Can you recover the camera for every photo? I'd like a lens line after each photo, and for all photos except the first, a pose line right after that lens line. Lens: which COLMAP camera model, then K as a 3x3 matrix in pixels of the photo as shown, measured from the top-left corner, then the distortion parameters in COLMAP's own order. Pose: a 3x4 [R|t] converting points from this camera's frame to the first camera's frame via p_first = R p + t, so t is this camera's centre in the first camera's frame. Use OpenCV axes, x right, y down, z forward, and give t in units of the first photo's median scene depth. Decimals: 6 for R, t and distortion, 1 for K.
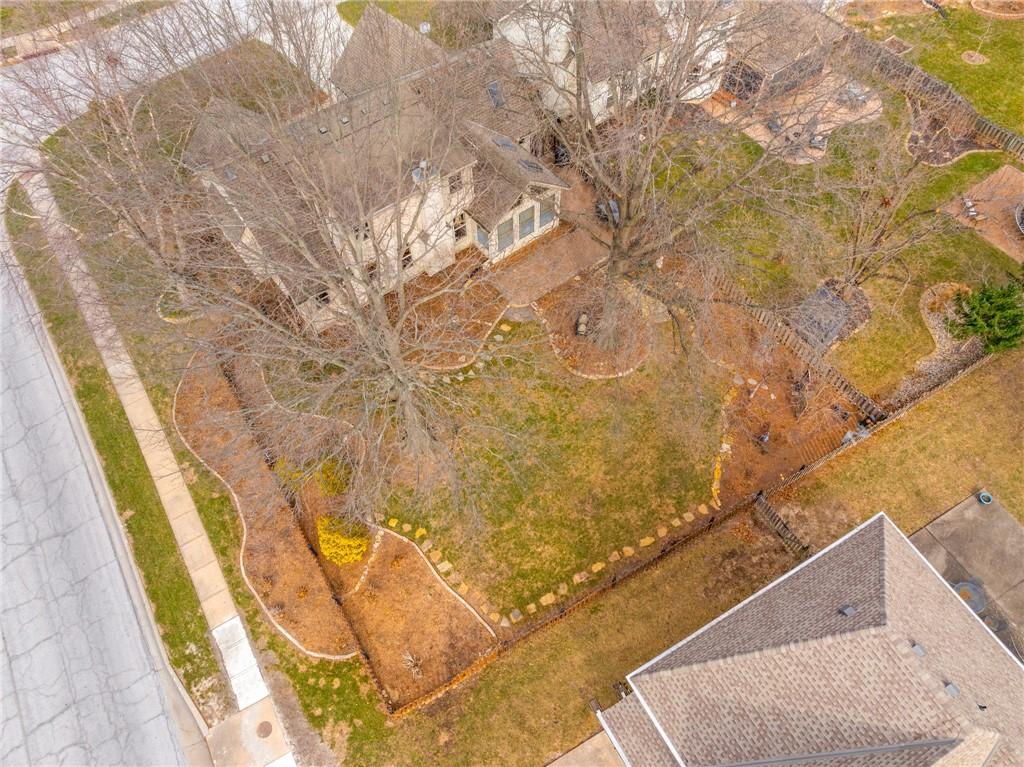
lens RADIAL K [[723.7, 0, 513.9], [0, 723.7, 377.4], [0, 0, 1]] dist [-0.046587, 0.015020]
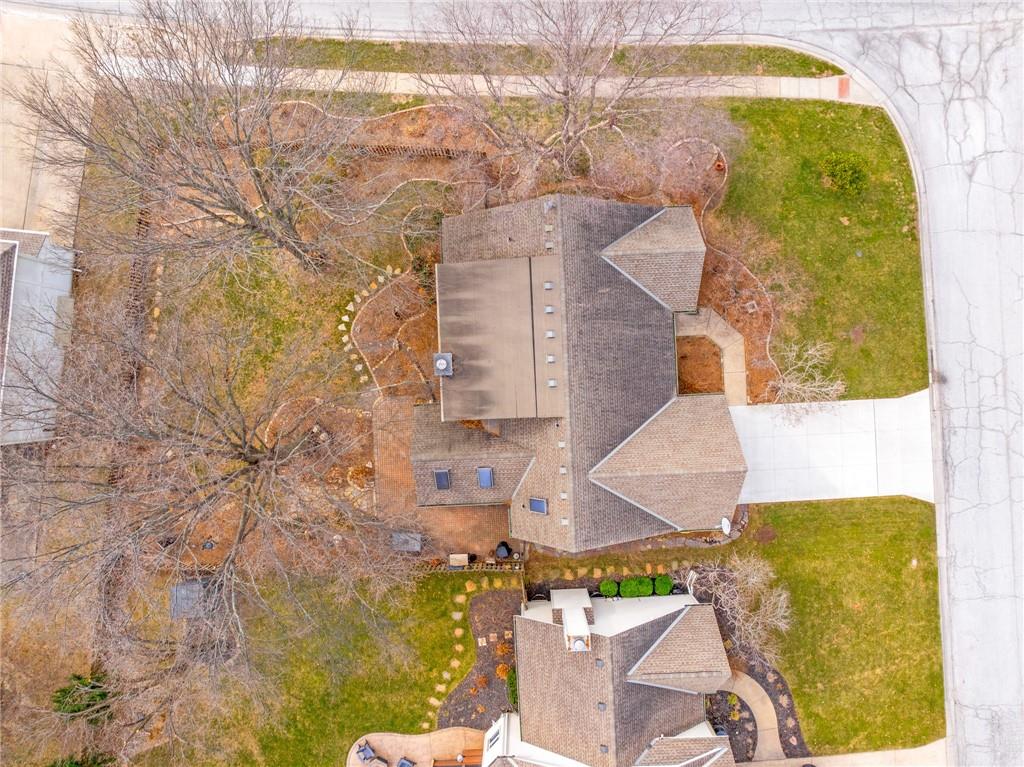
lens RADIAL K [[723.7, 0, 508.2], [0, 723.7, 382.6], [0, 0, 1]] dist [-0.046587, 0.015020]
pose [[-0.578682, 0.815492, 0.010032, -0.165255], [-0.664961, -0.478914, 0.573122, -0.965850], [0.472180, 0.324984, 0.819409, 0.210795]]
